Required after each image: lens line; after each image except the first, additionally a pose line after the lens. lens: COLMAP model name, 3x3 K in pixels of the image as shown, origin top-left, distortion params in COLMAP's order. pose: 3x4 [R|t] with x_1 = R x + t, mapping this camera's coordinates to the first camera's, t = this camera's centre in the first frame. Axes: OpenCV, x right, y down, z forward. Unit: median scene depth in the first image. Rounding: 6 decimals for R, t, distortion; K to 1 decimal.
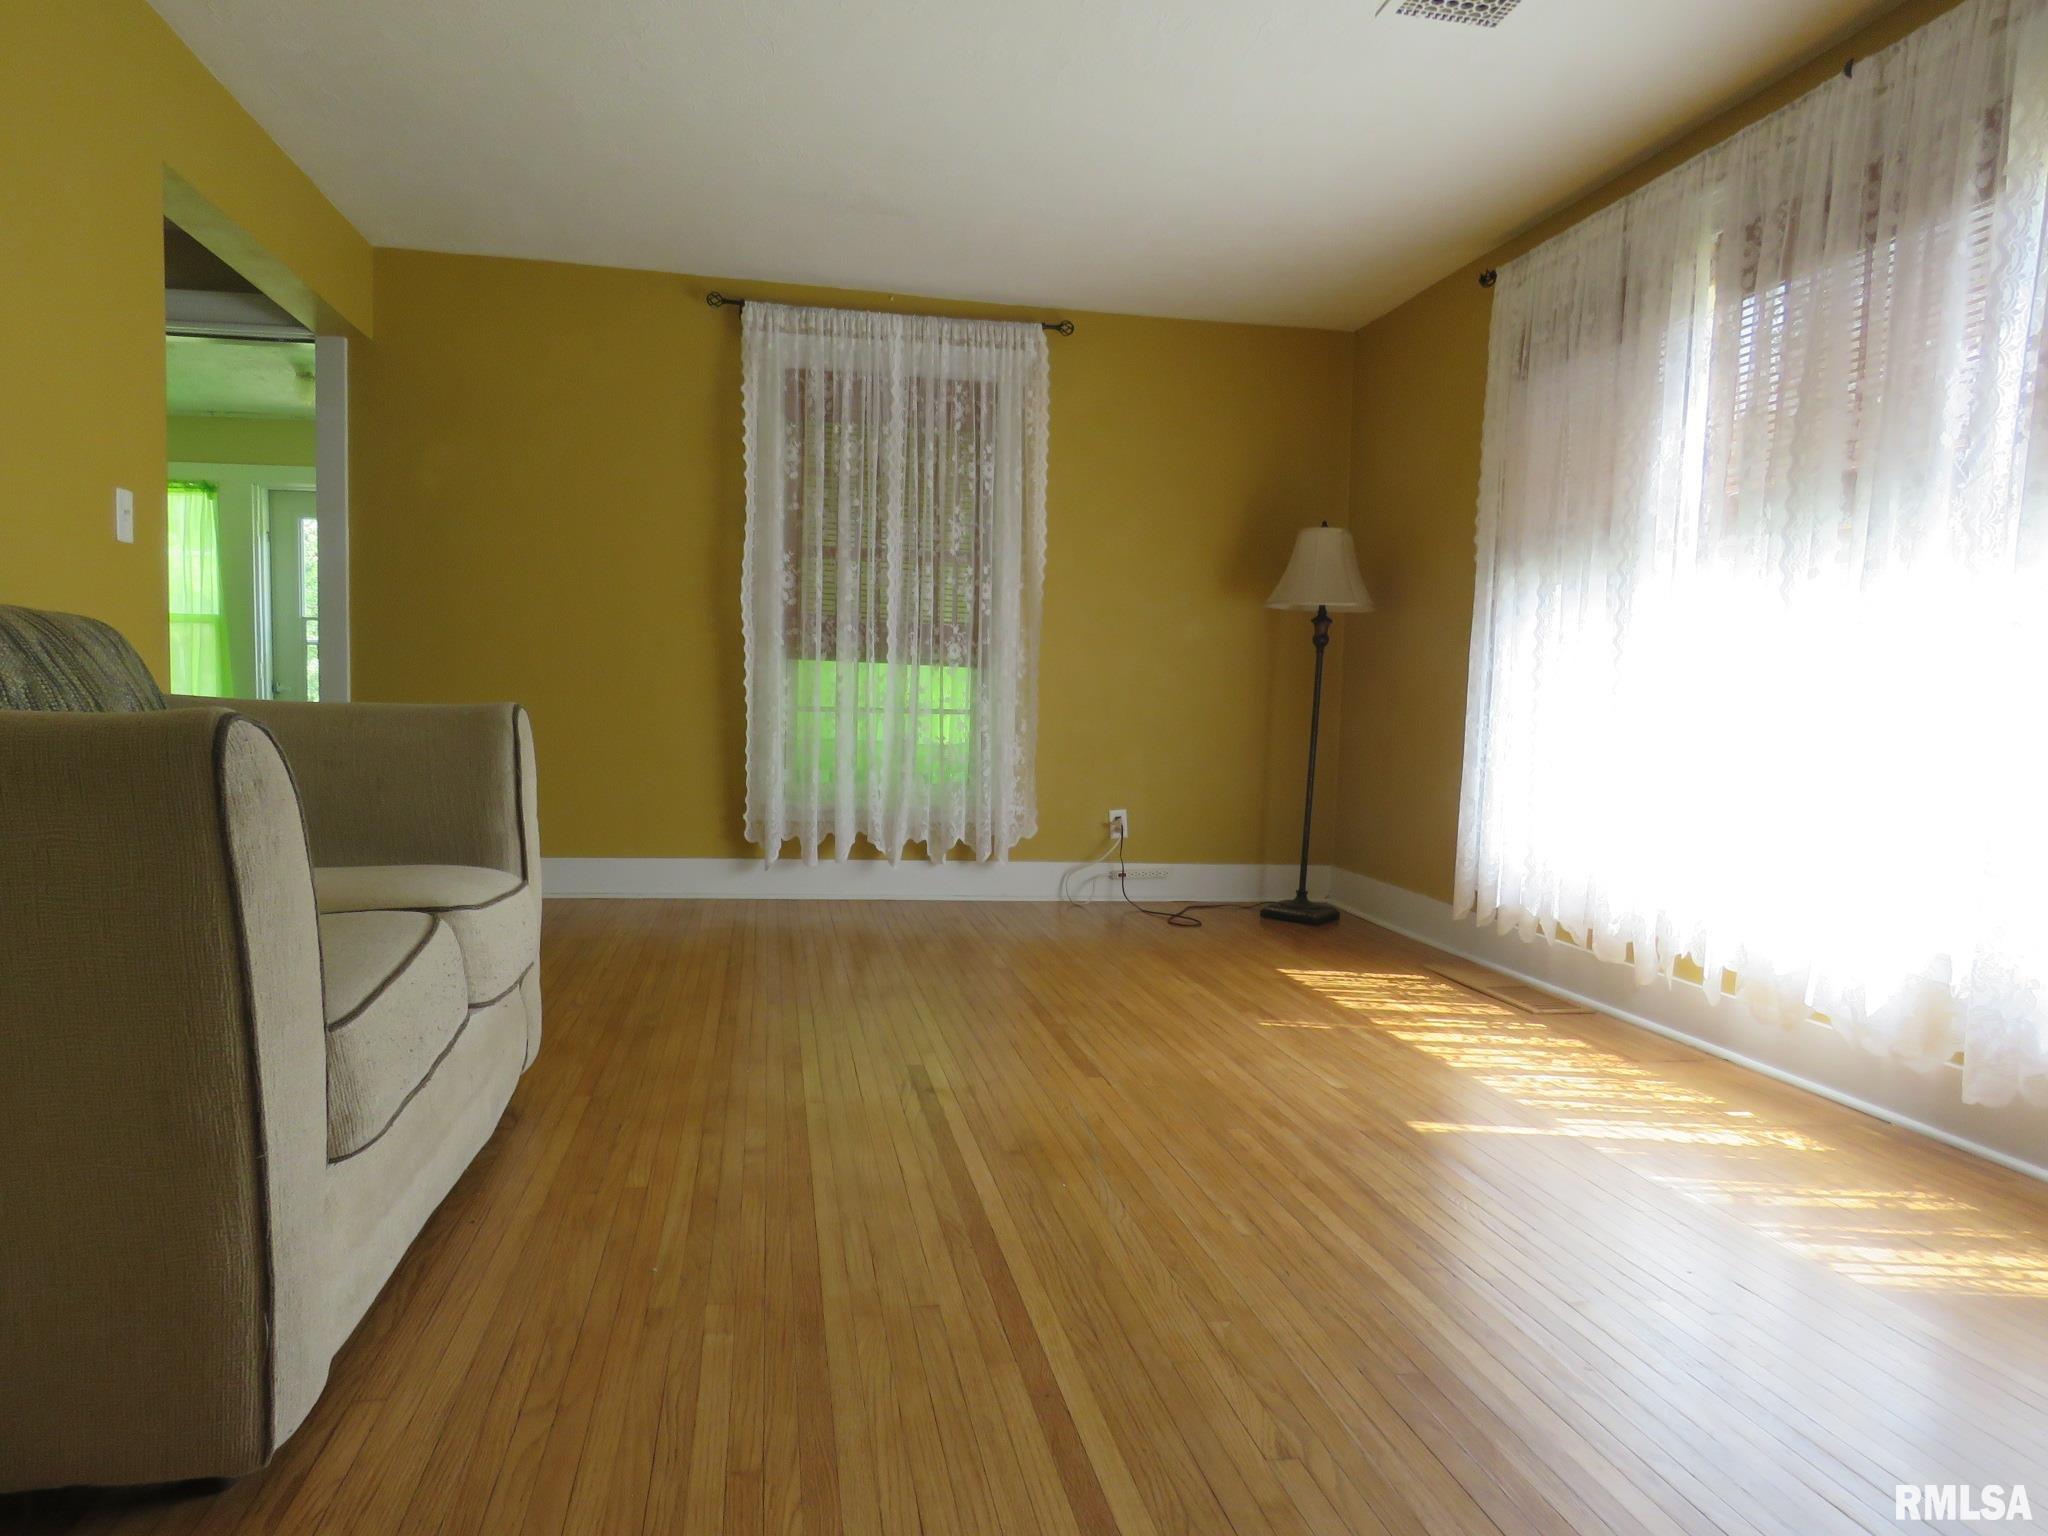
lens RADIAL K [[1293.6, 0, 1012.1], [0, 1293.6, 768.6], [0, 0, 1]] dist [-0.009486, -0.004199]
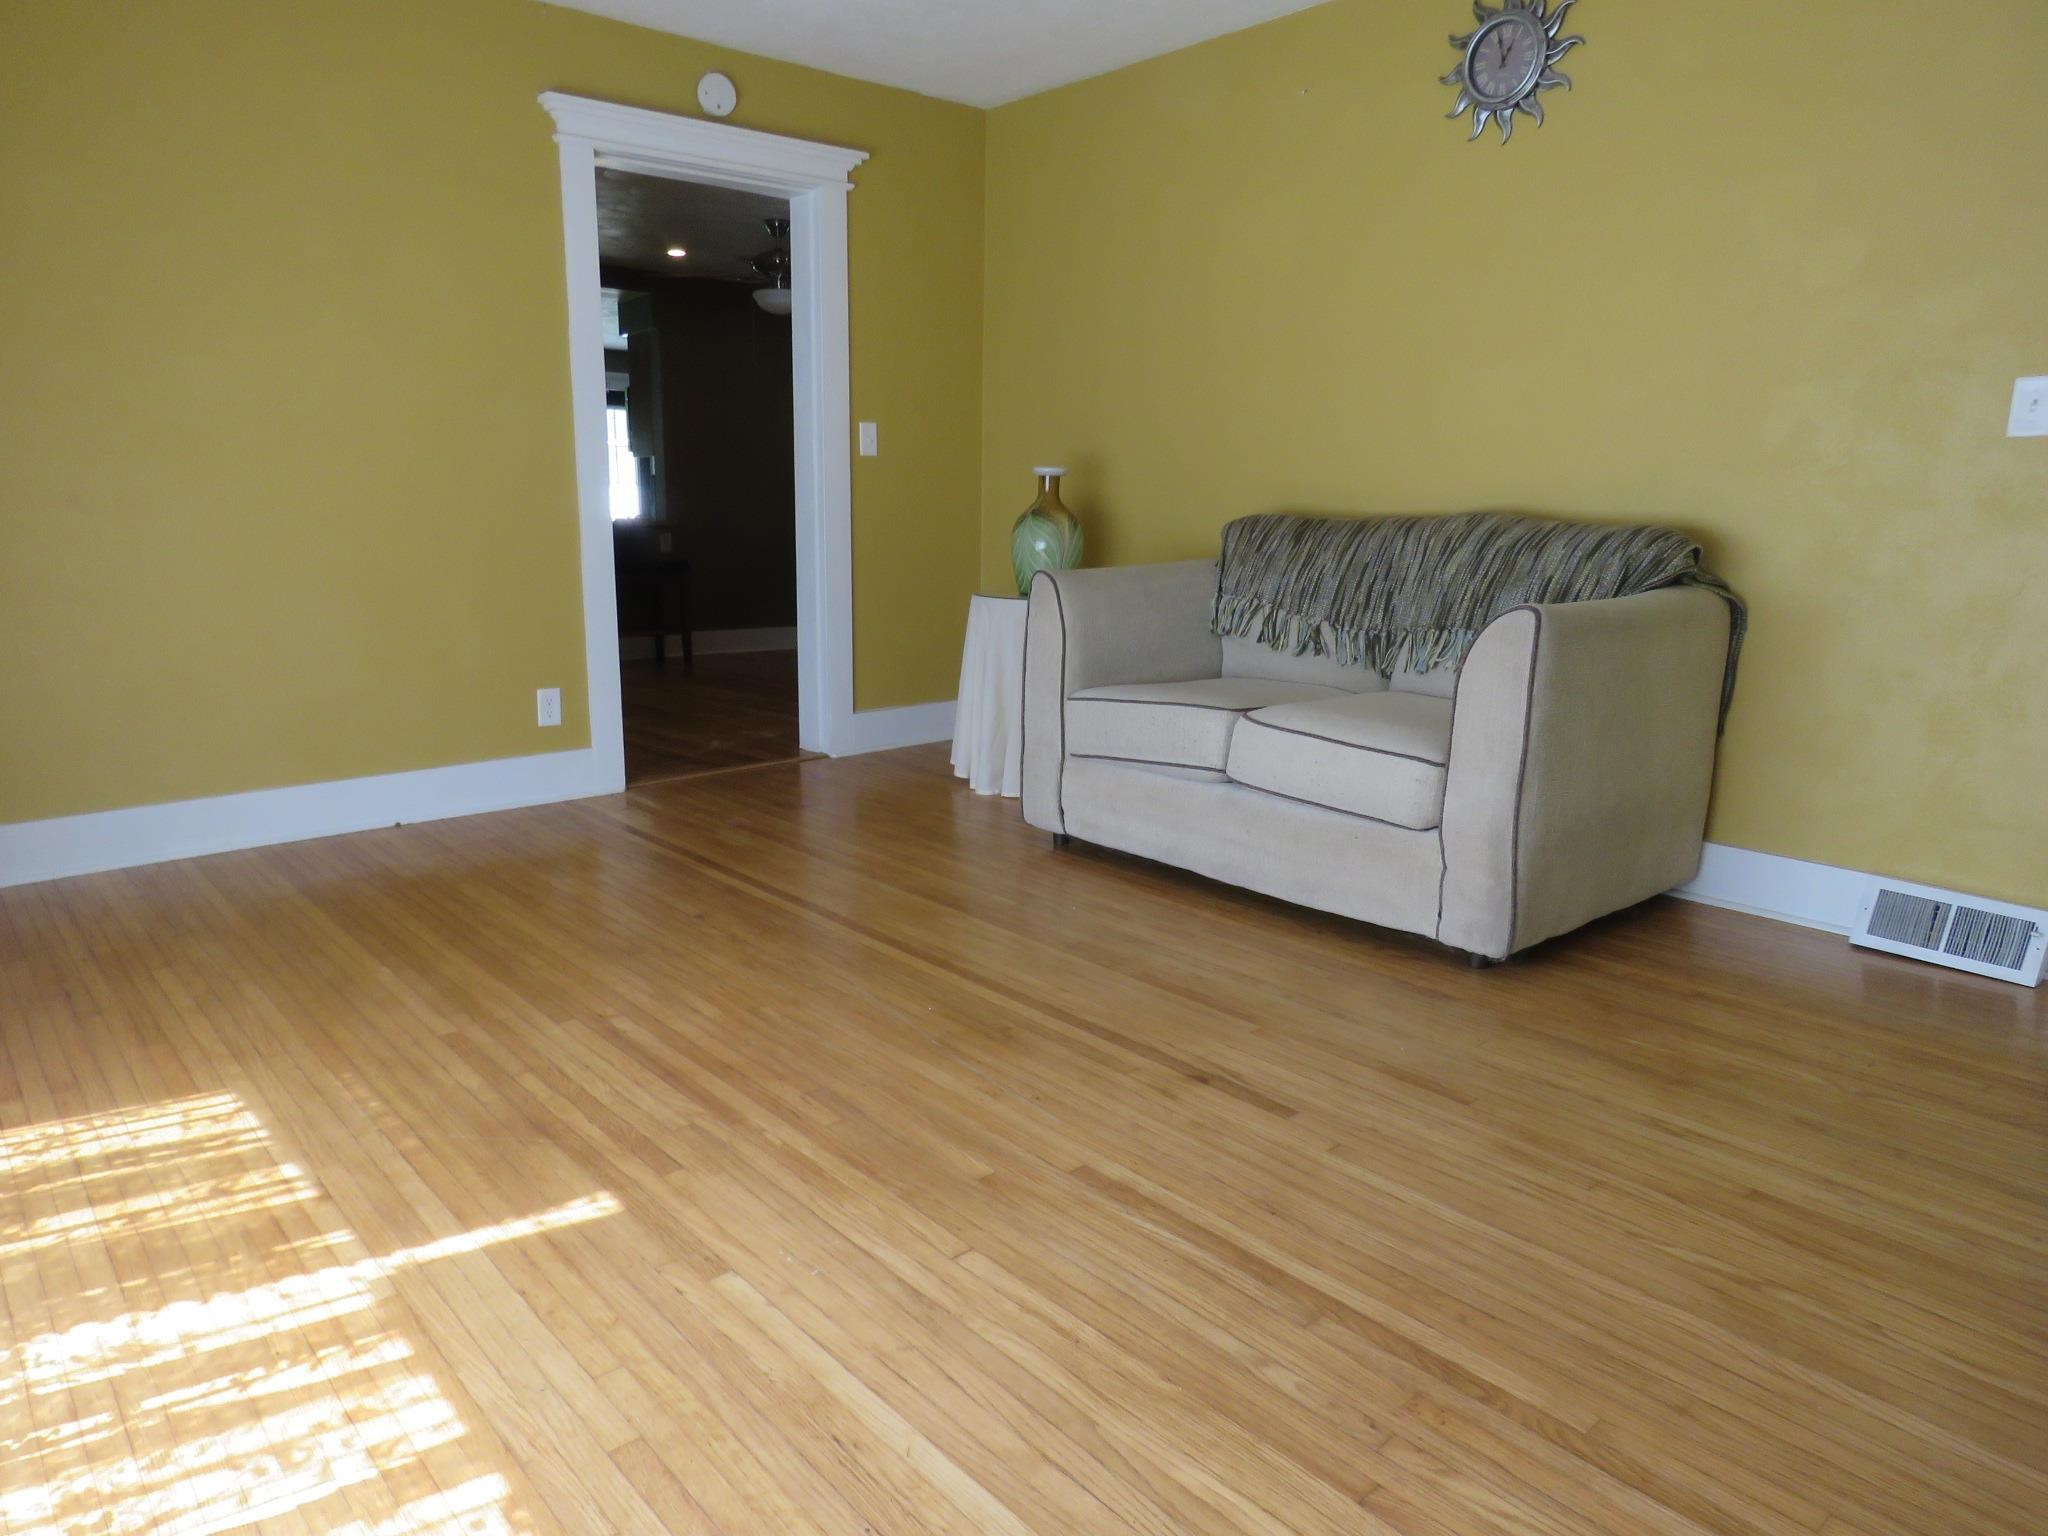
lens RADIAL K [[1293.6, 0, 1012.1], [0, 1293.6, 768.6], [0, 0, 1]] dist [-0.009486, -0.004199]
pose [[-0.855142, 0.063863, -0.514446, 0.463543], [-0.064500, 0.971563, 0.227826, -0.128236], [0.514366, 0.228005, -0.826705, 1.612628]]
